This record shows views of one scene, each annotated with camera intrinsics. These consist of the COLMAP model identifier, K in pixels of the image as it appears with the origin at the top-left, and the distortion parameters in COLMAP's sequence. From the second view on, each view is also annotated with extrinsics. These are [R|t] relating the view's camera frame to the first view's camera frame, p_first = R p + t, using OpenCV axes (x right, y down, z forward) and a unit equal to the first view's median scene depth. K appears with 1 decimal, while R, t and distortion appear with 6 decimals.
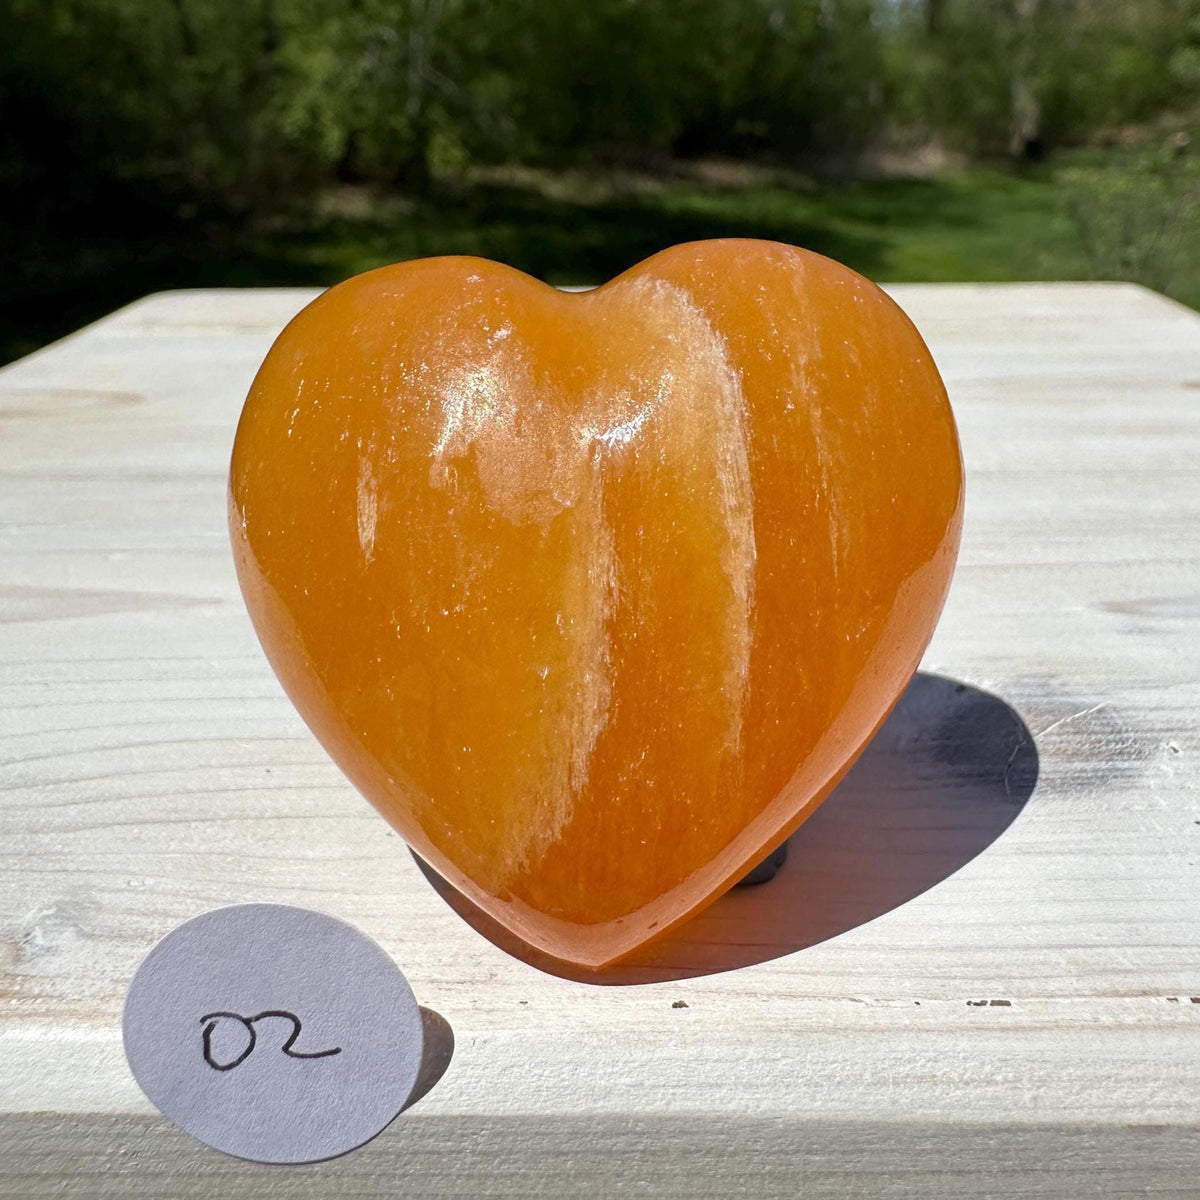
lens RADIAL K [[1278.1, 0, 617.1], [0, 1278.1, 386.7], [0, 0, 1]] dist [-0.013157, 0.000000]
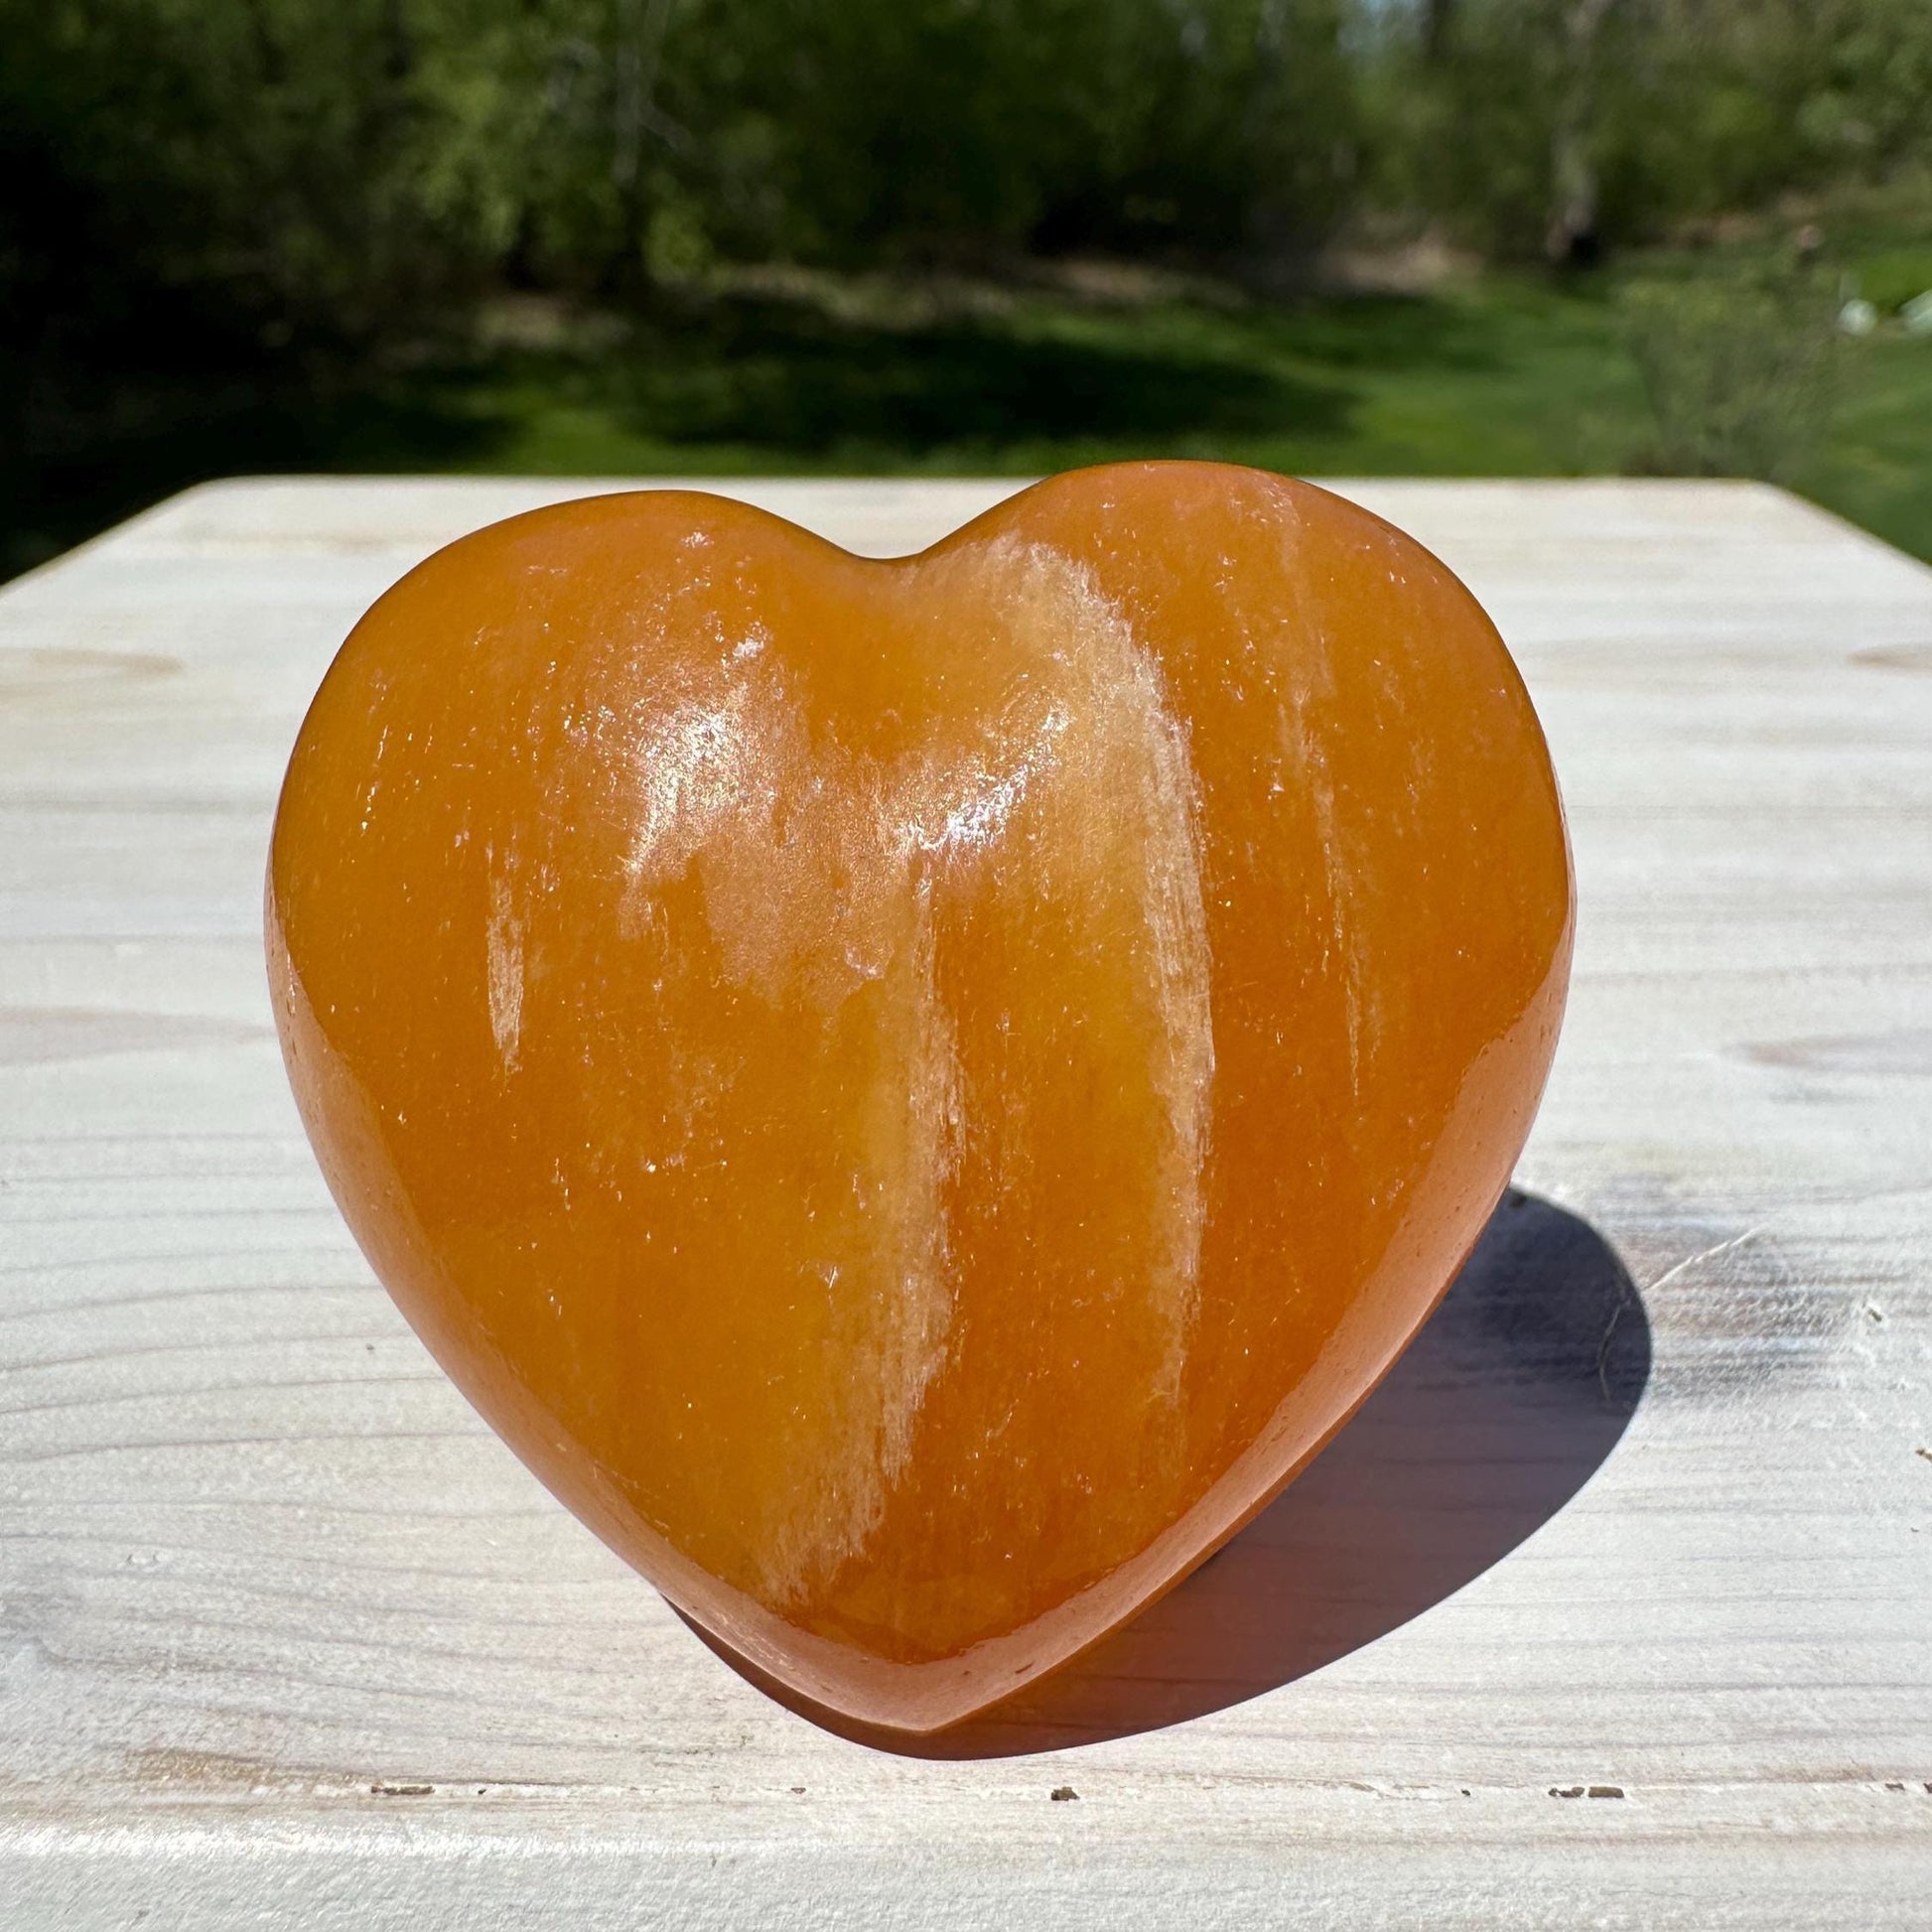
lens RADIAL K [[1916.9, 0, 968.3], [0, 1916.9, 855.2], [0, 0, 1]] dist [-0.017548, 0.000000]
pose [[0.999845, 0.007211, 0.016087, -0.010244], [-0.009186, 0.991950, 0.126298, -0.046414], [-0.015047, -0.126426, 0.991862, 0.148568]]
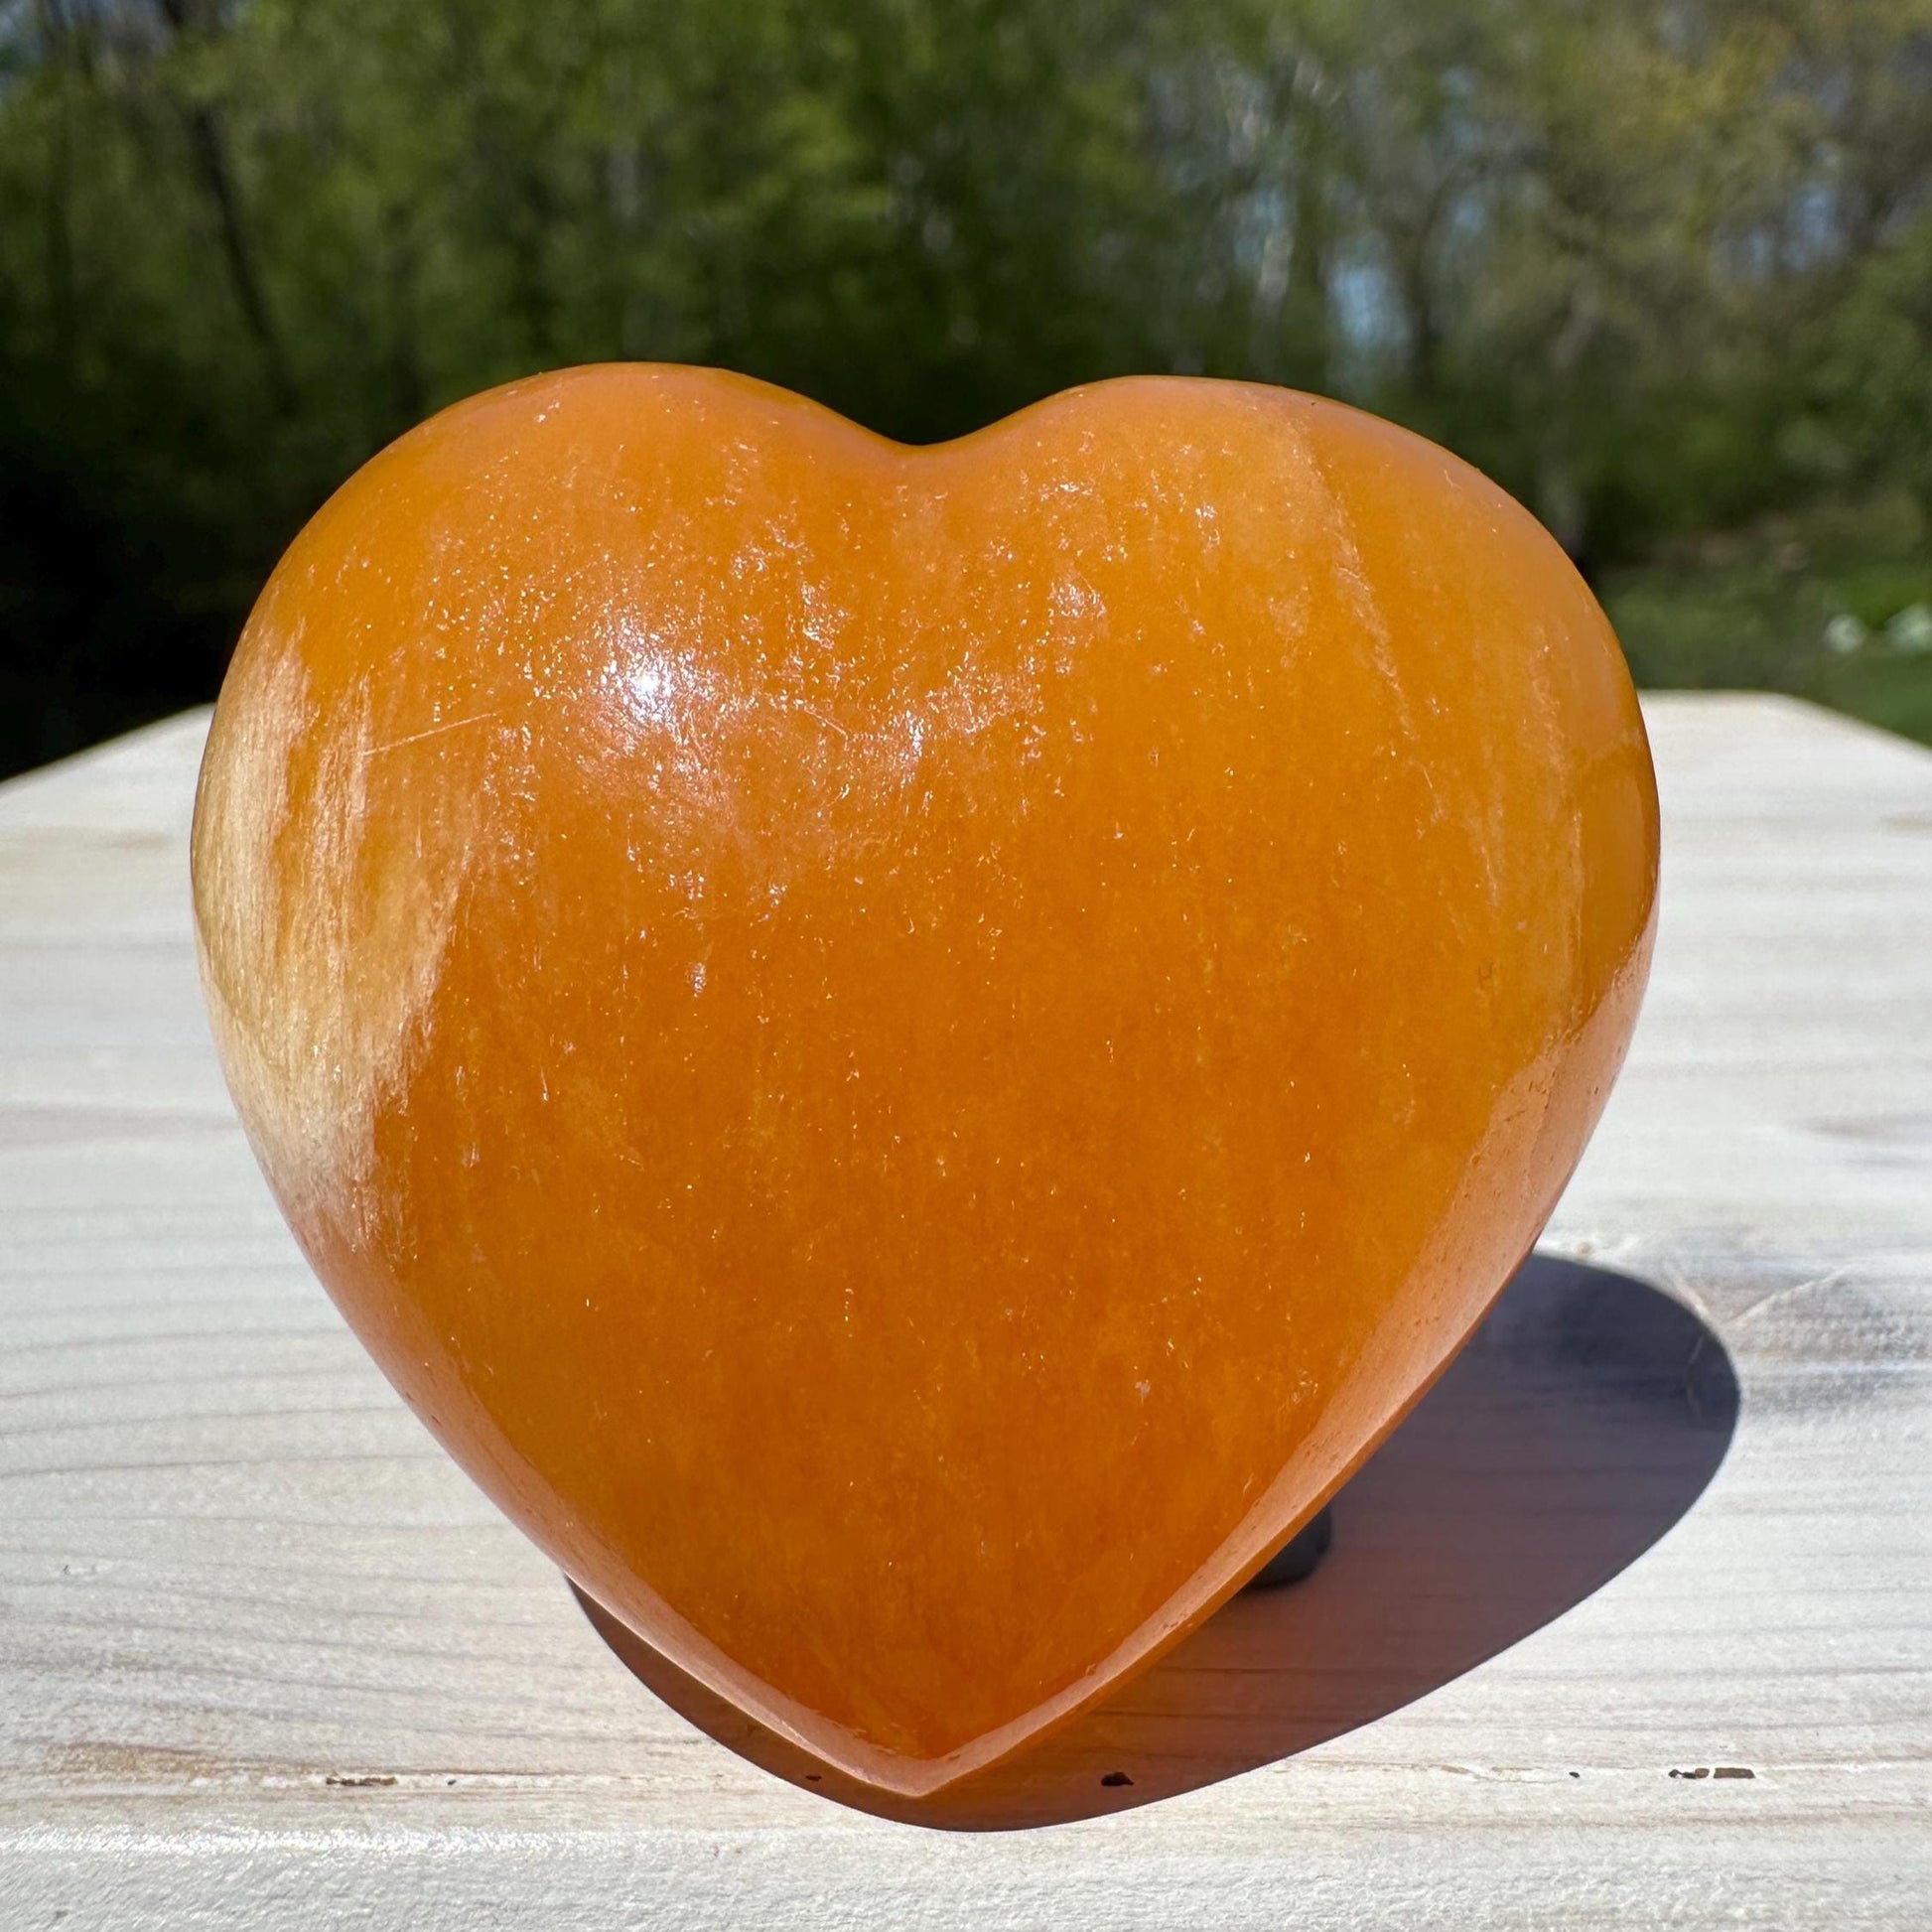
lens RADIAL K [[1916.9, 0, 966.1], [0, 1916.9, 1037.4], [0, 0, 1]] dist [-0.017548, 0.000000]
pose [[0.999914, 0.000336, 0.013119, -0.017876], [-0.001062, 0.998464, 0.055394, 0.116667], [-0.013080, -0.055403, 0.998378, 0.201045]]
